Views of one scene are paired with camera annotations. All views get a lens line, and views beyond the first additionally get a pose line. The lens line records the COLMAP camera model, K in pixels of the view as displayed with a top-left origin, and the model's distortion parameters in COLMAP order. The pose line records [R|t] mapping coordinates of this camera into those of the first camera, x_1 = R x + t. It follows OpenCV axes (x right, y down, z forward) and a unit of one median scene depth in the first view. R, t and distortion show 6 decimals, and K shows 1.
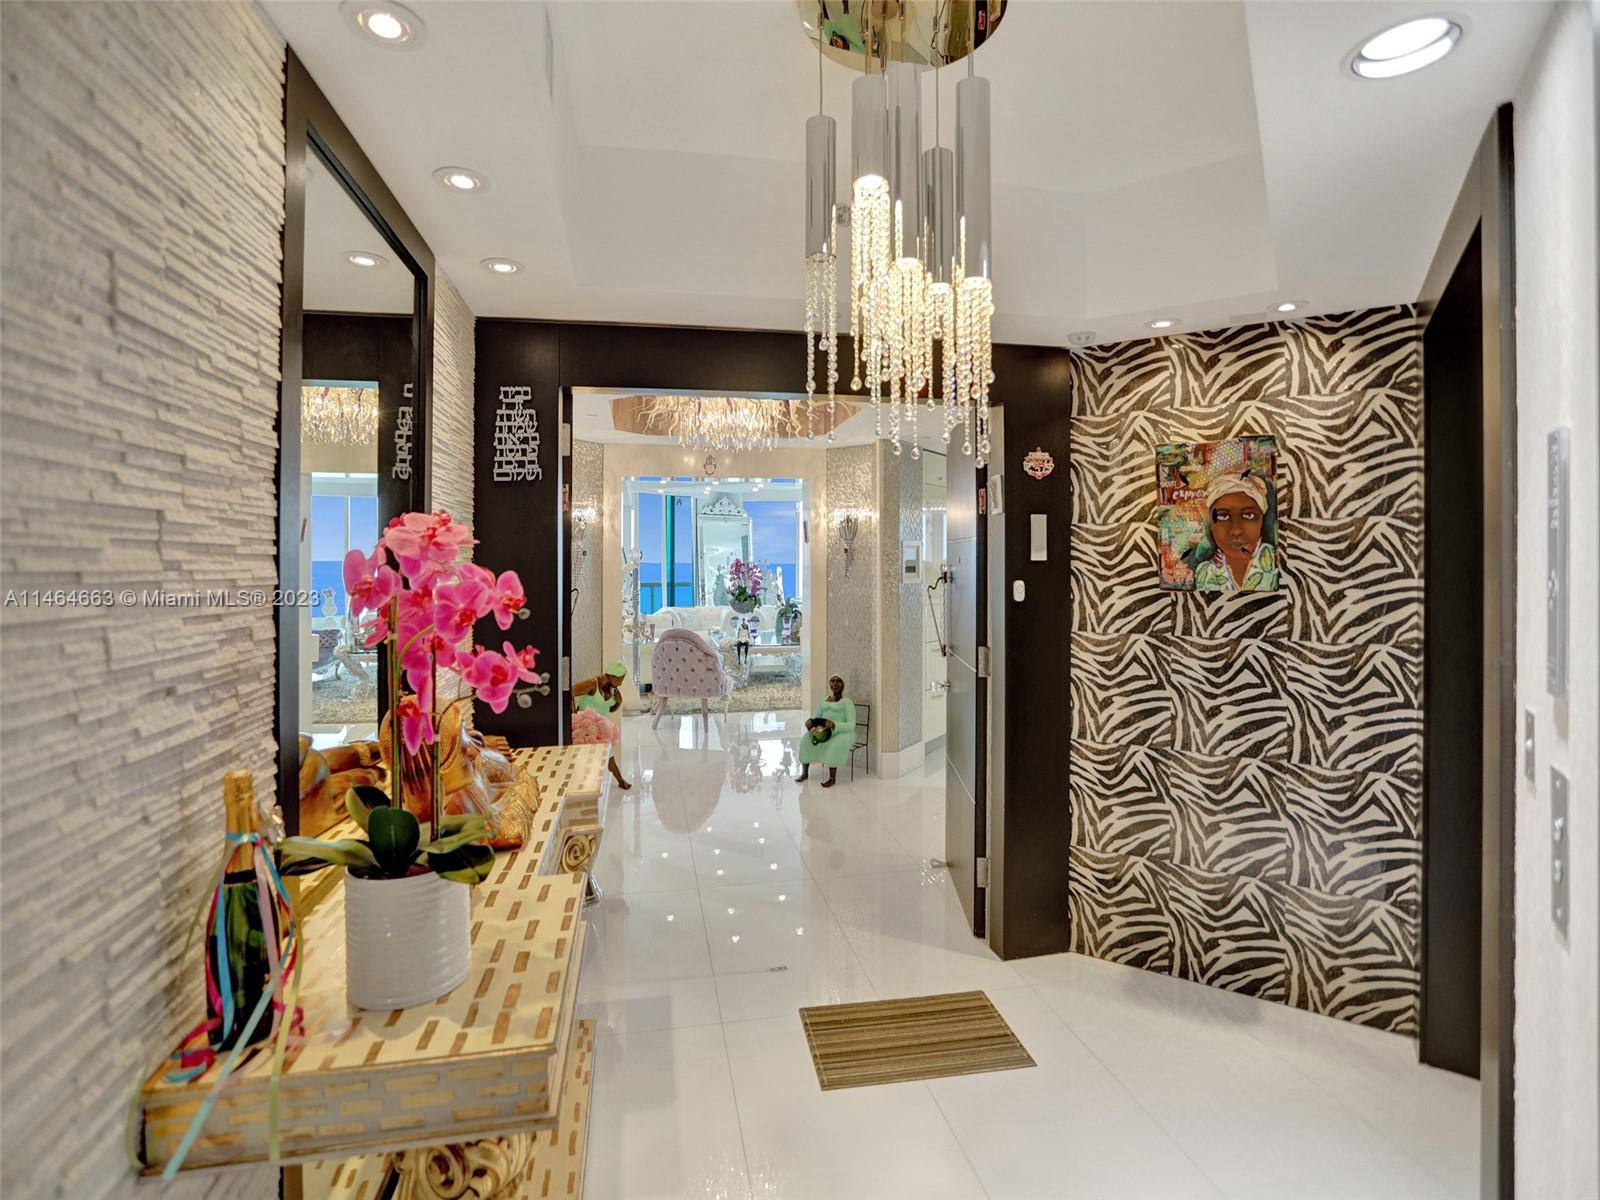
lens RADIAL K [[772.2, 0, 800.4], [0, 772.2, 551.4], [0, 0, 1]] dist [-0.048254, 0.017378]
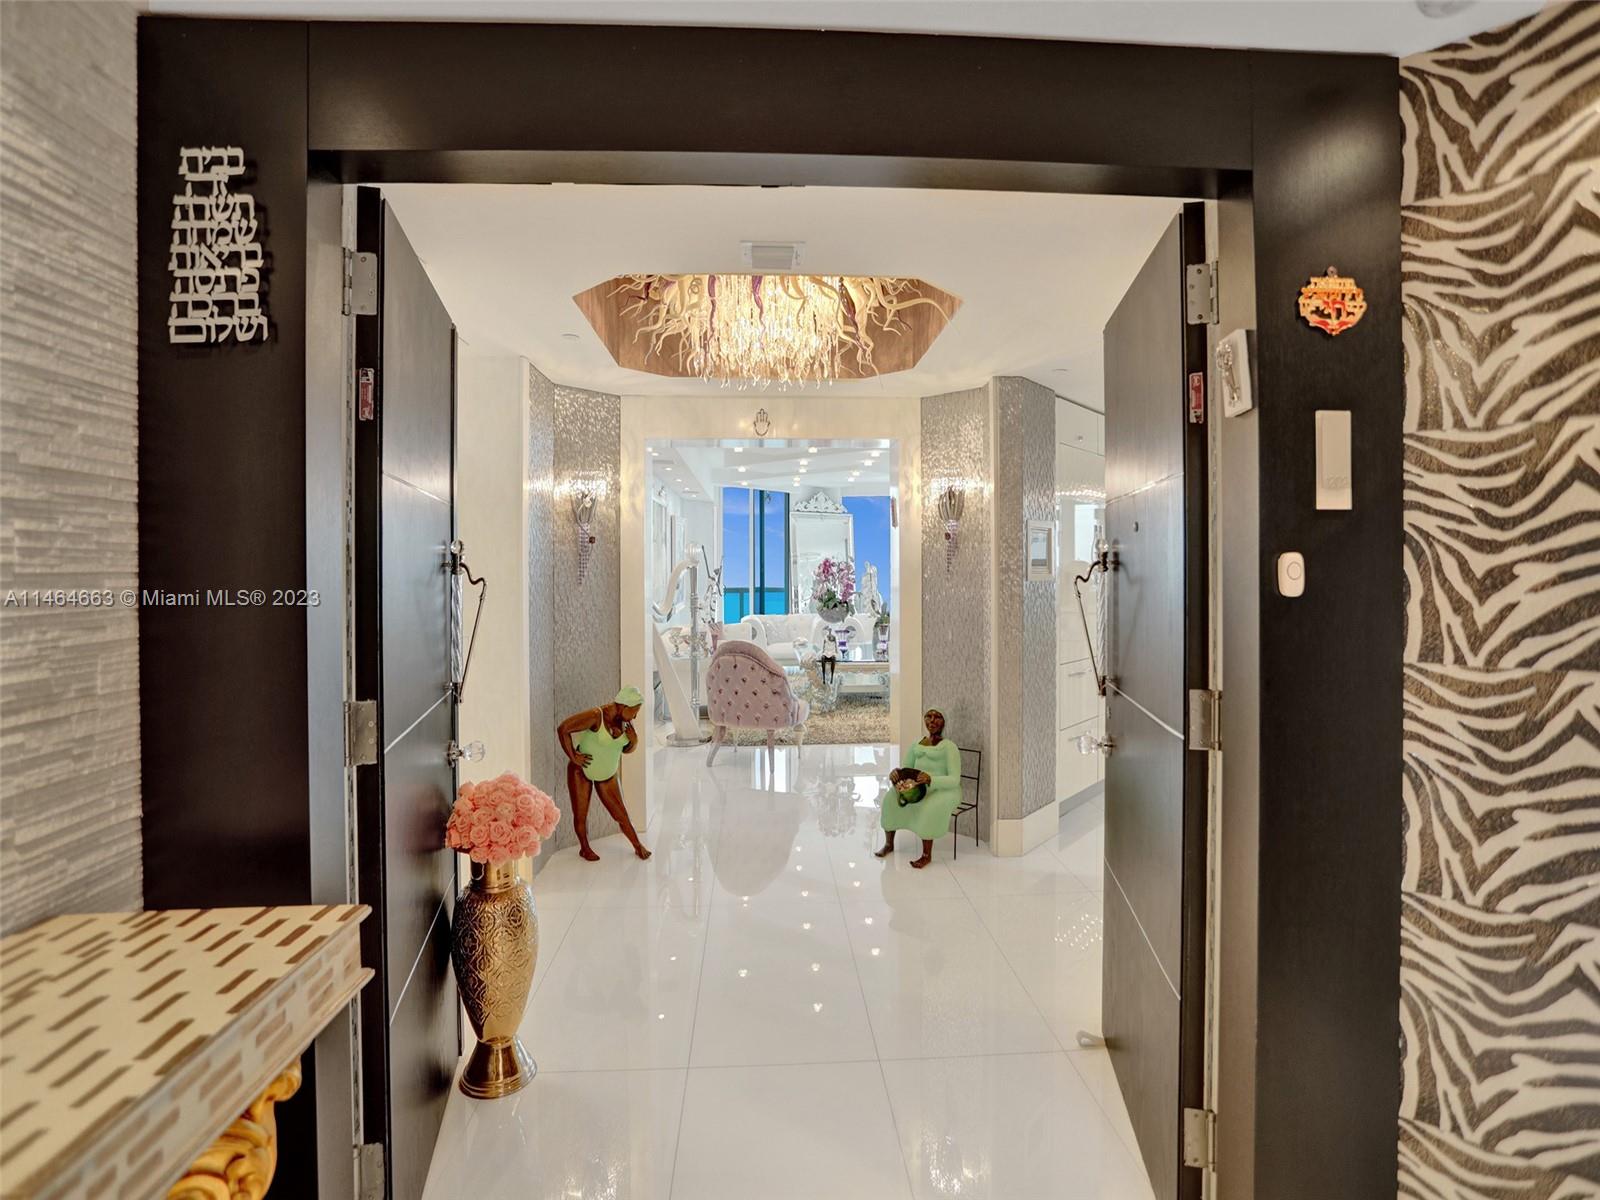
lens RADIAL K [[772.2, 0, 810.8], [0, 772.2, 566.6], [0, 0, 1]] dist [-0.048254, 0.017378]
pose [[0.990414, -0.002809, -0.138102, 0.059512], [0.003770, 0.999970, 0.006698, 0.041957], [0.138080, -0.007154, 0.990395, 0.501026]]
